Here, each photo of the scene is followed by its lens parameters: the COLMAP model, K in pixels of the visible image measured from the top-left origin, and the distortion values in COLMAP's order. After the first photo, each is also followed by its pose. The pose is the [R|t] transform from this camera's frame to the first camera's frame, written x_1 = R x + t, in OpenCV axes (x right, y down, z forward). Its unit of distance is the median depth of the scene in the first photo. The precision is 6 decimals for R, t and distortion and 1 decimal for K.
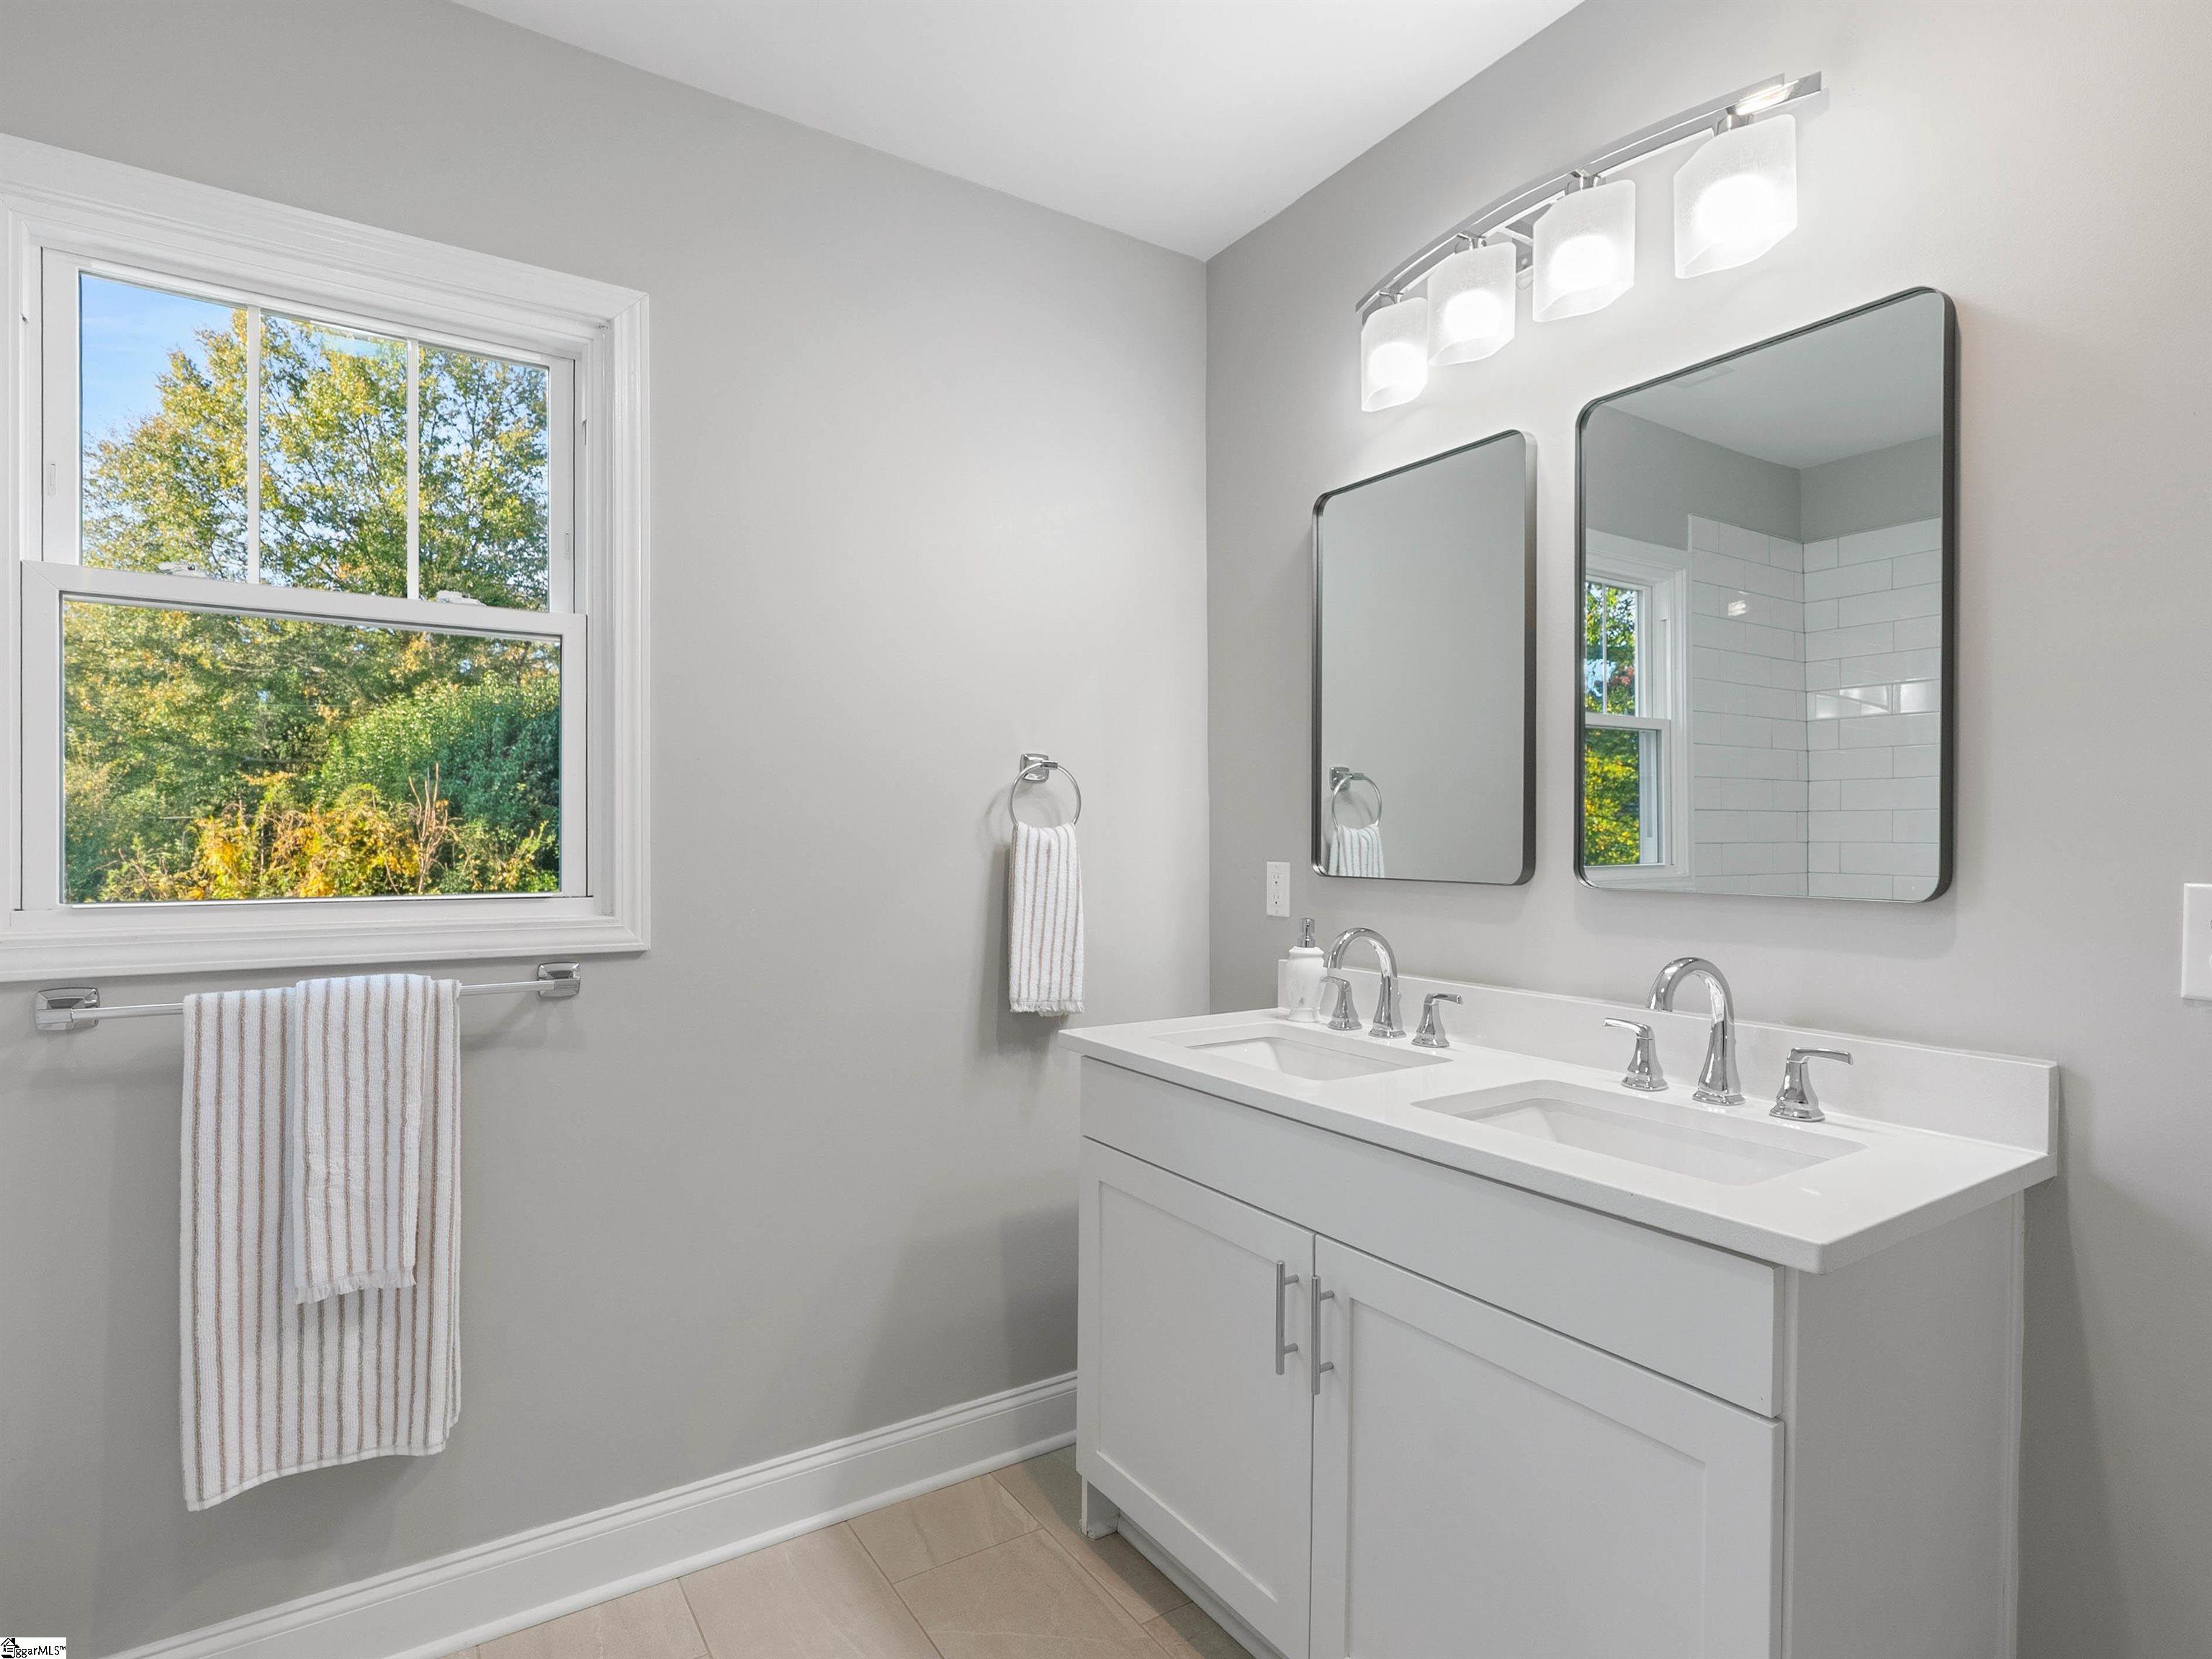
lens RADIAL K [[1122.4, 0, 1095.8], [0, 1122.4, 849.3], [0, 0, 1]] dist [-0.015112, 0.006571]
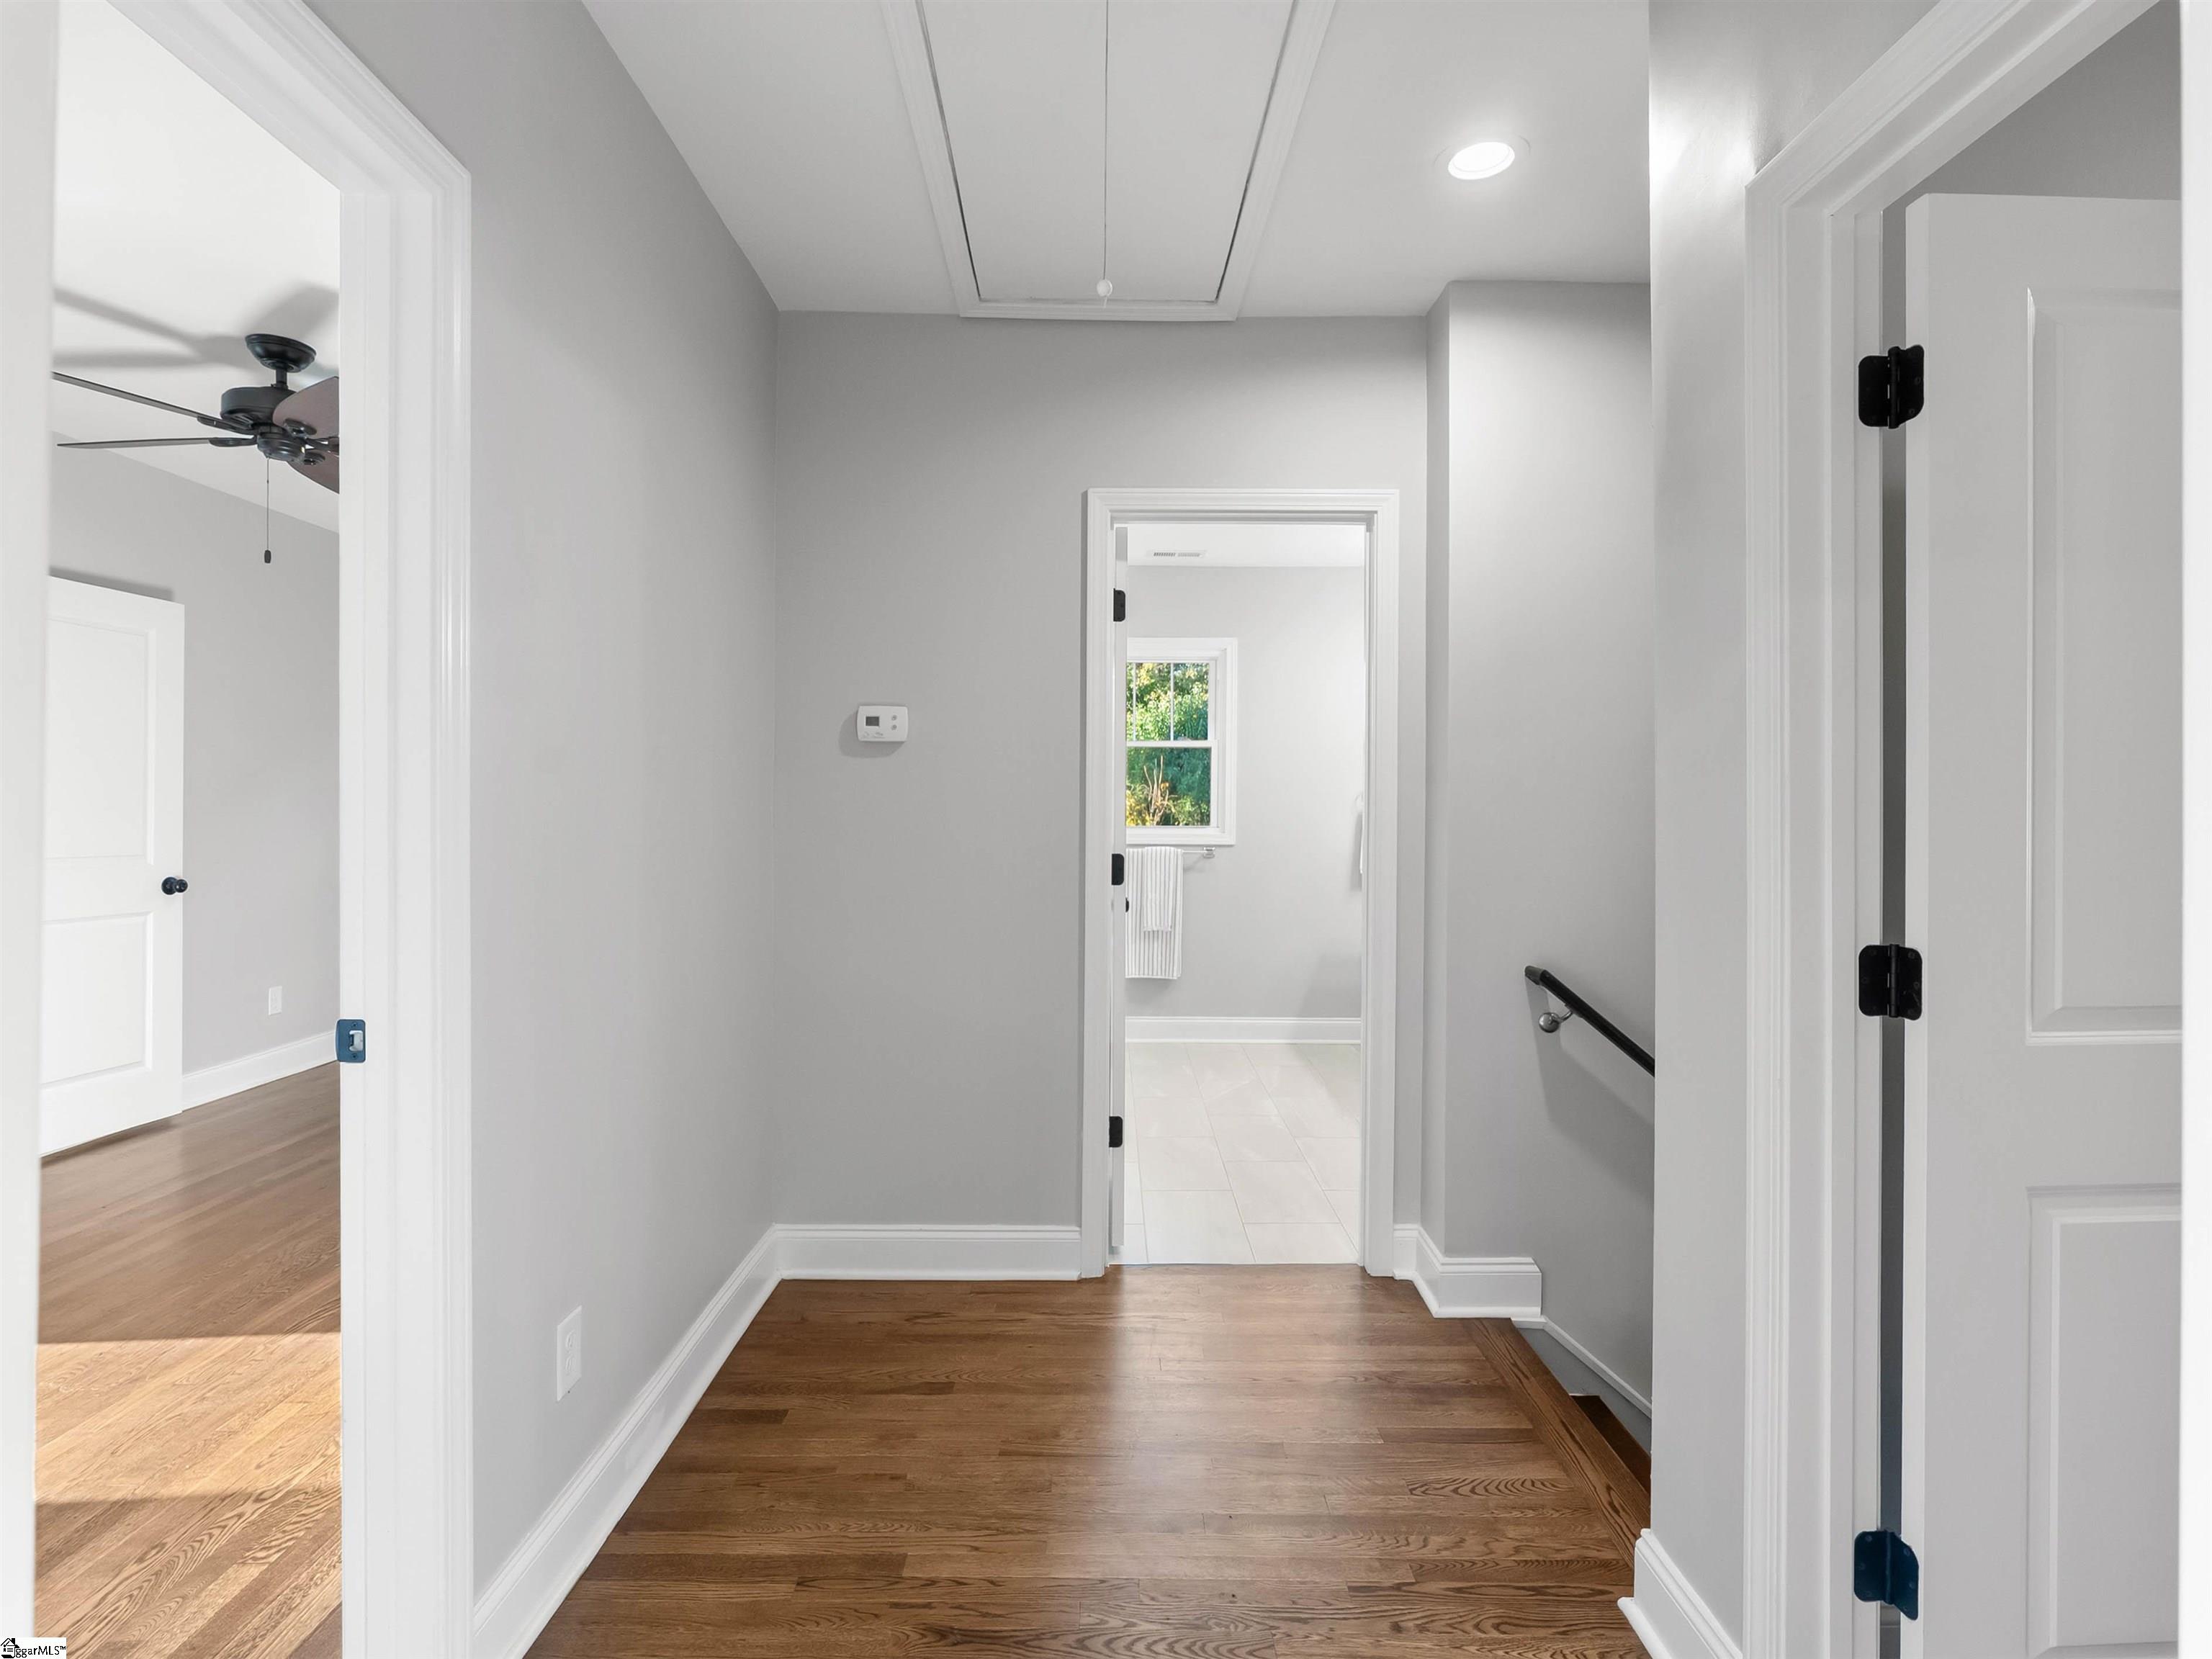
lens RADIAL K [[1122.4, 0, 1109.9], [0, 1122.4, 809.4], [0, 0, 1]] dist [-0.015112, 0.006571]
pose [[0.839893, 0.006678, -0.542711, 0.974565], [-0.013837, 0.999863, -0.009112, 0.021609], [0.542575, 0.015163, 0.839870, -1.767993]]
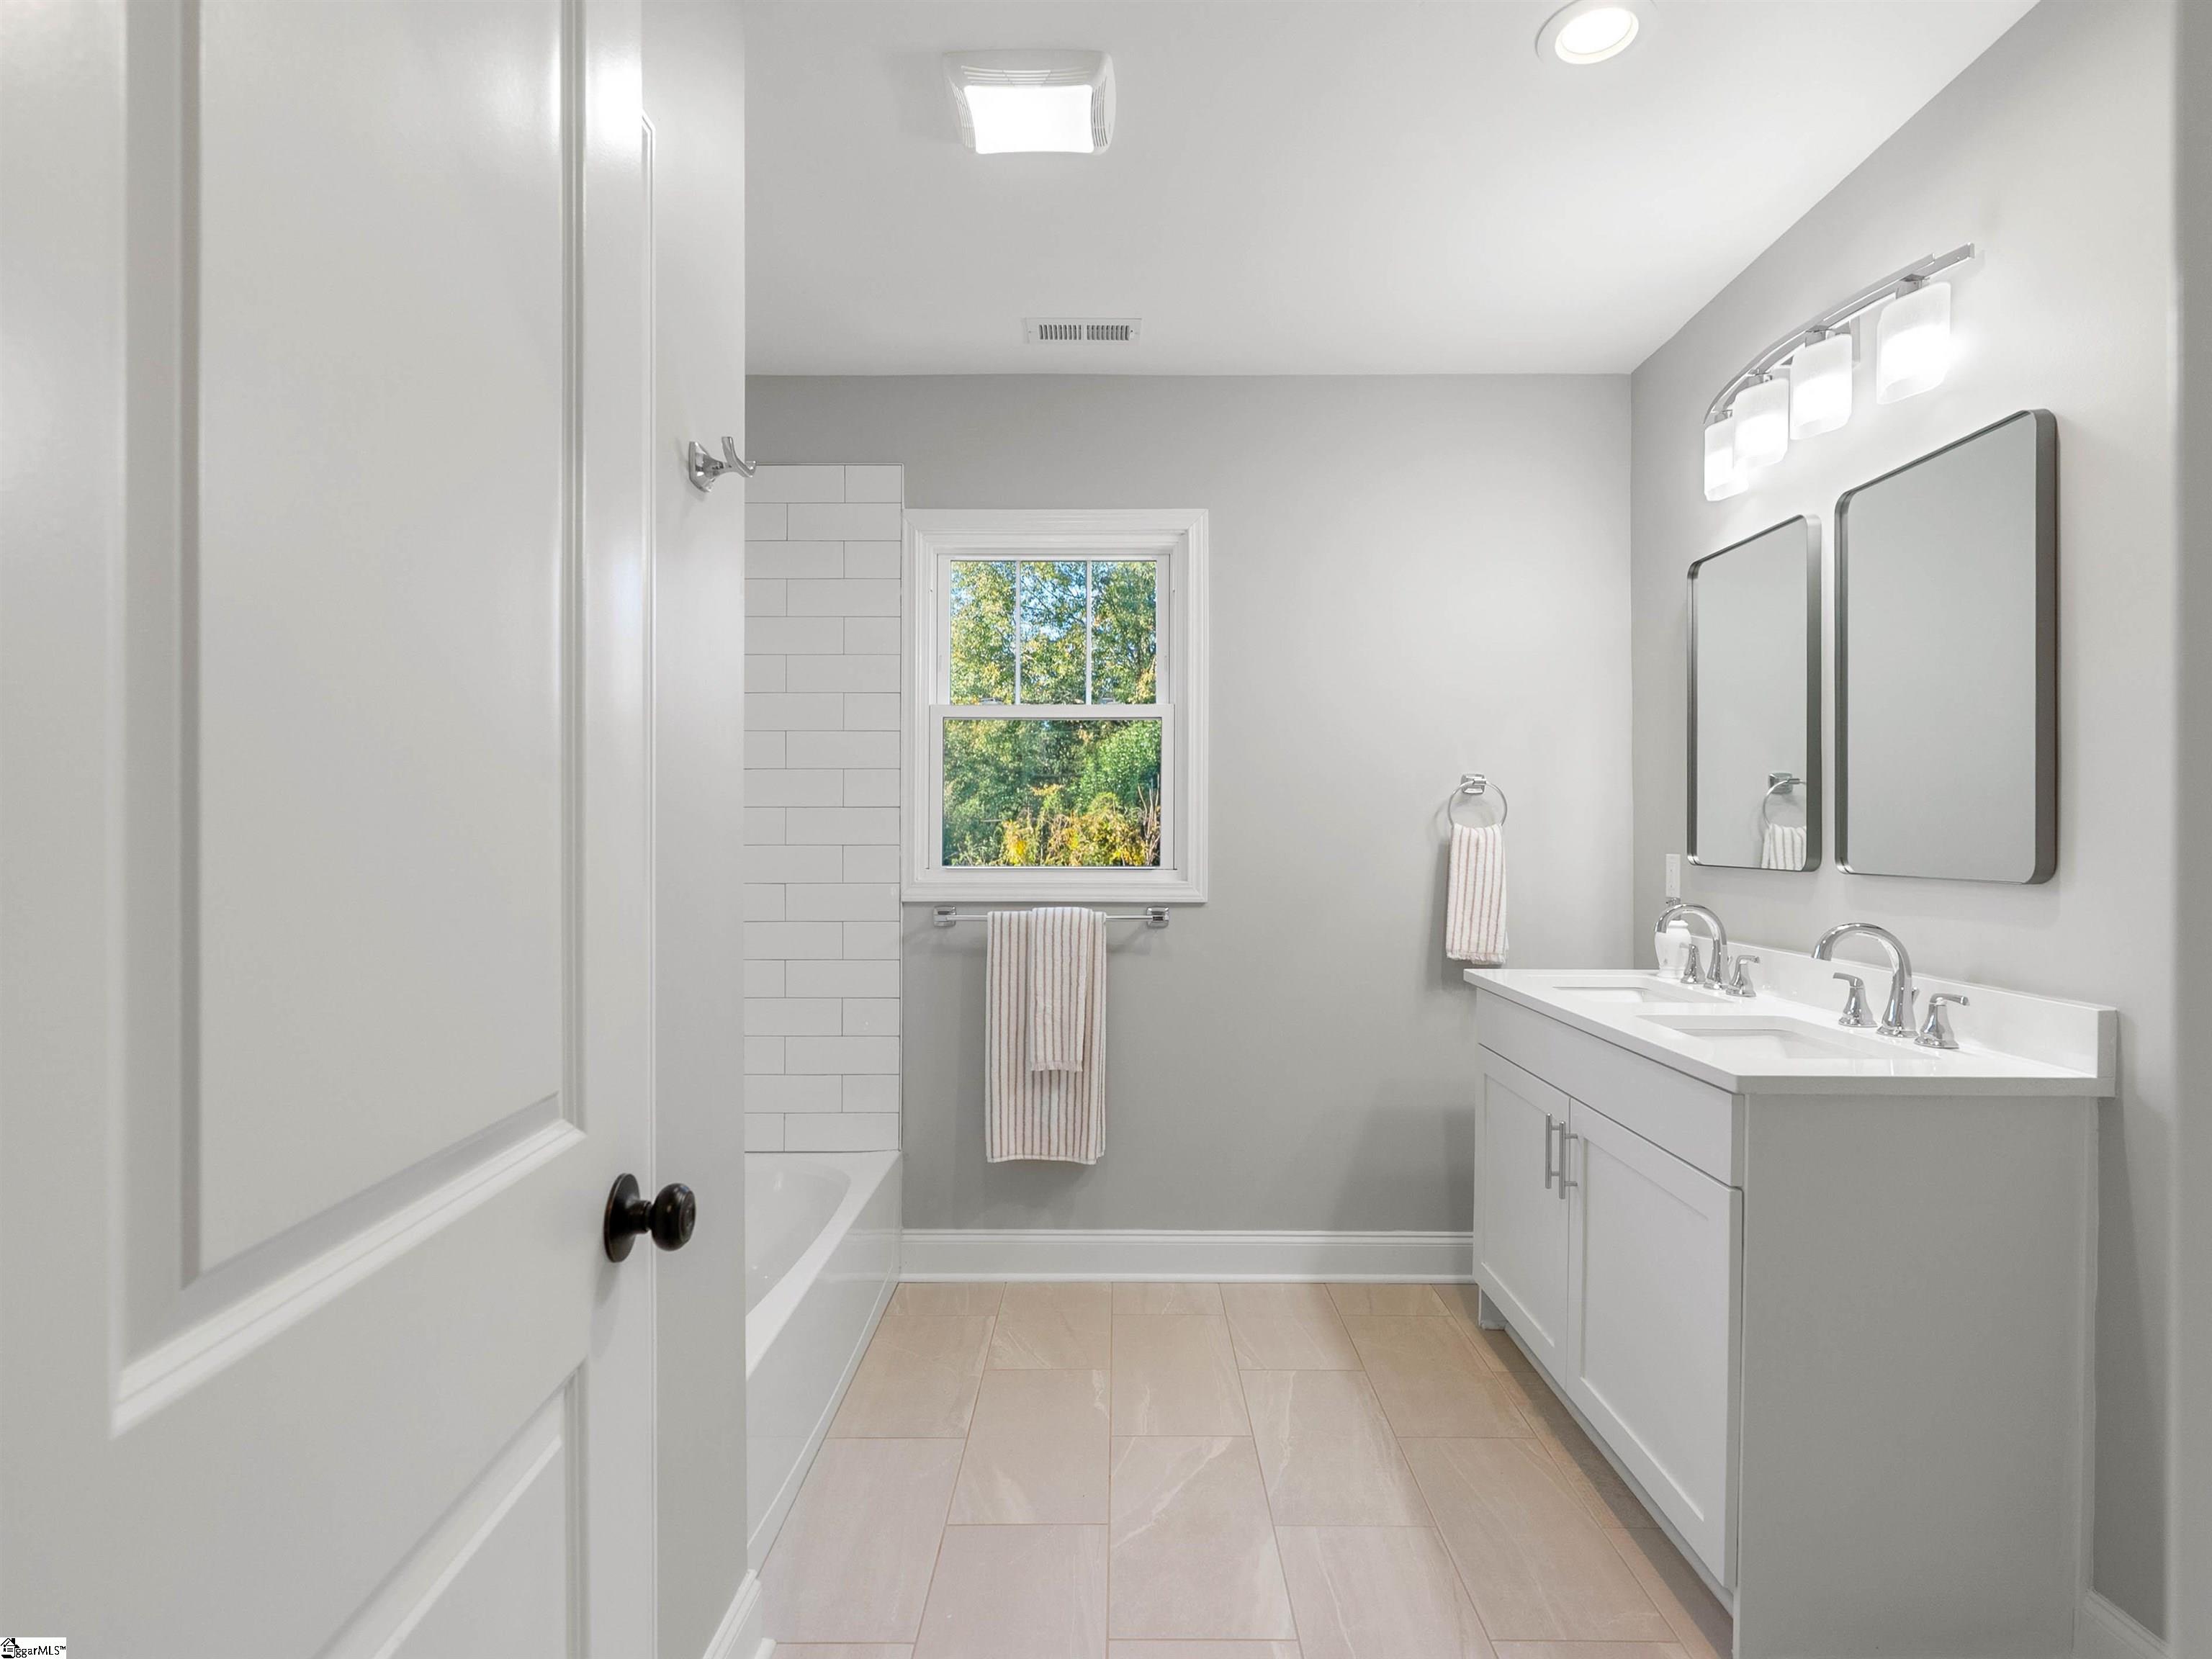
lens RADIAL K [[1122.4, 0, 1105.2], [0, 1122.4, 833.0], [0, 0, 1]] dist [-0.015112, 0.006571]
pose [[0.831836, -0.001714, -0.555018, 0.381221], [-0.005474, 0.999921, -0.011291, 0.006120], [0.554994, 0.012430, 0.831762, -0.449894]]
